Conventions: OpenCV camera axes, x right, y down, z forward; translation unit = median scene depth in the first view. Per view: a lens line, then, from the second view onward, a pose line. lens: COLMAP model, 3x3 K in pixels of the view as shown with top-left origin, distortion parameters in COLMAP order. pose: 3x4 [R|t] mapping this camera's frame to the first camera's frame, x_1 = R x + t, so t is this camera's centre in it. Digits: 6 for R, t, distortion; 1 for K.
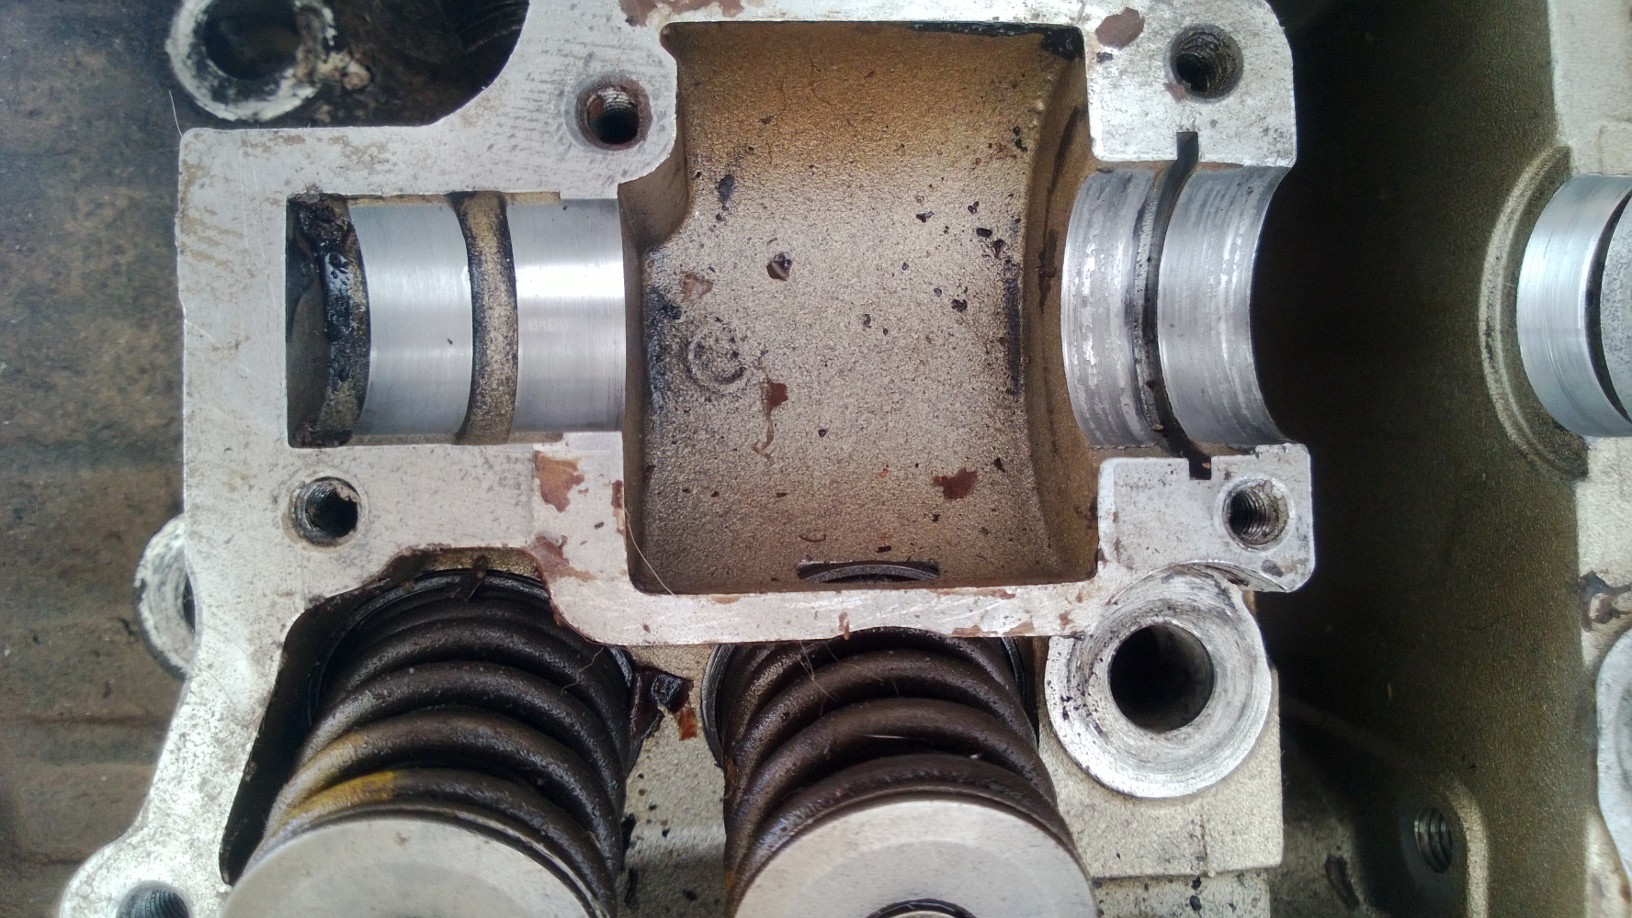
lens RADIAL K [[1303.3, 0, 803.5], [0, 1303.3, 504.0], [0, 0, 1]] dist [0.024585, -0.156382]
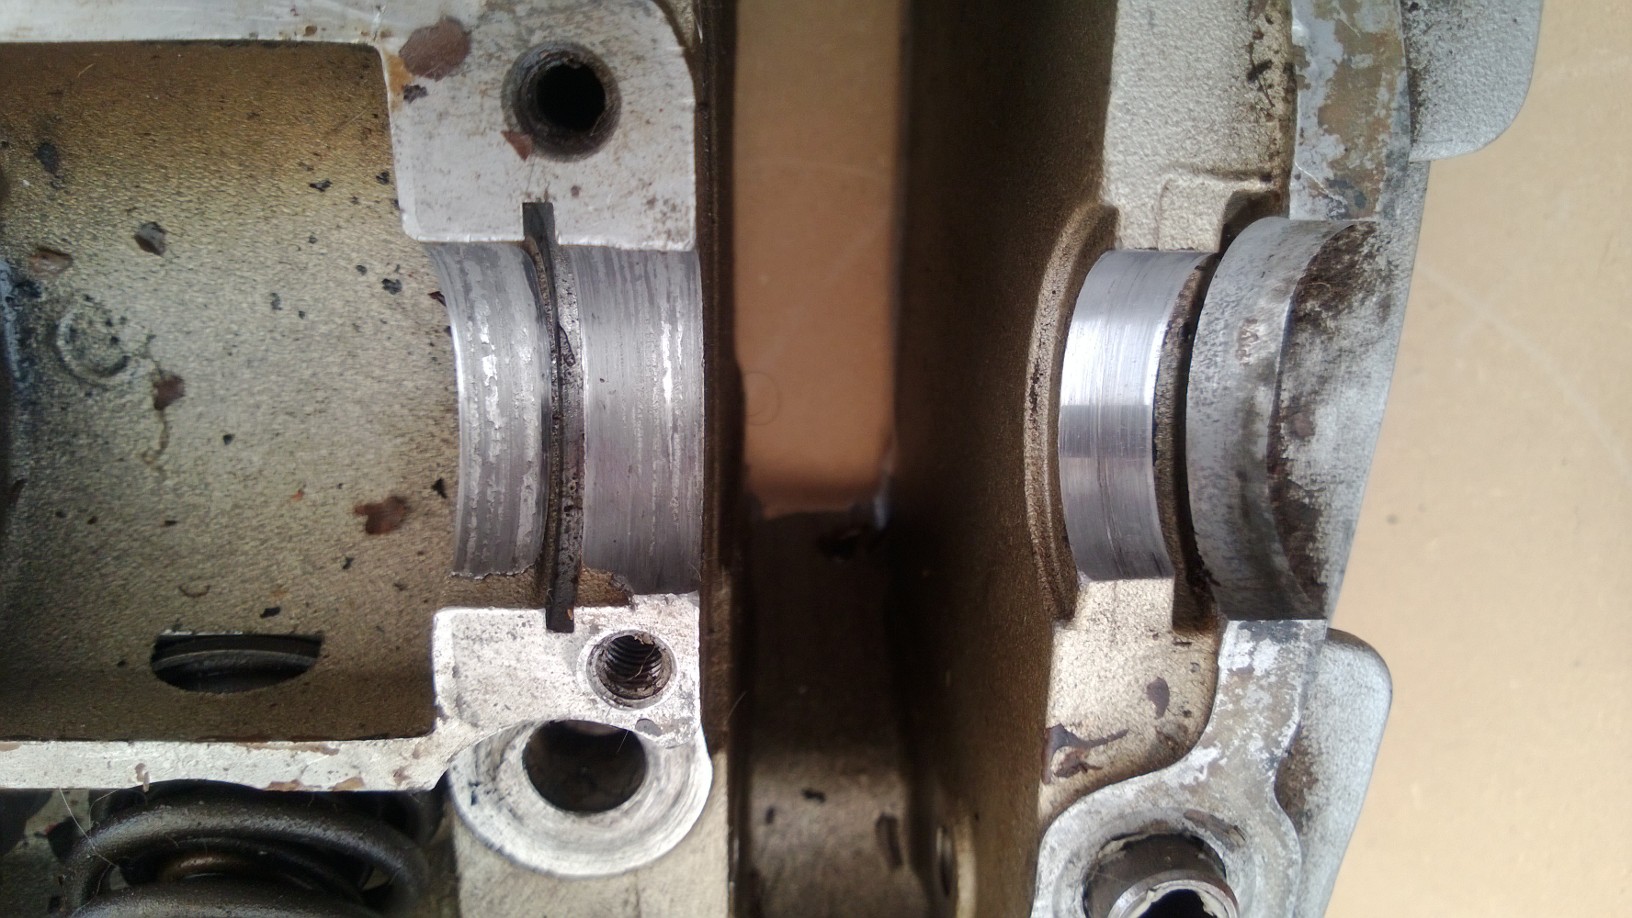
lens RADIAL K [[1303.3, 0, 803.5], [0, 1303.3, 504.0], [0, 0, 1]] dist [0.024585, -0.156382]
pose [[0.998706, 0.050781, 0.002863, 0.414801], [-0.047907, 0.920306, 0.388254, -0.388409], [0.017081, -0.387889, 0.921548, 0.247967]]
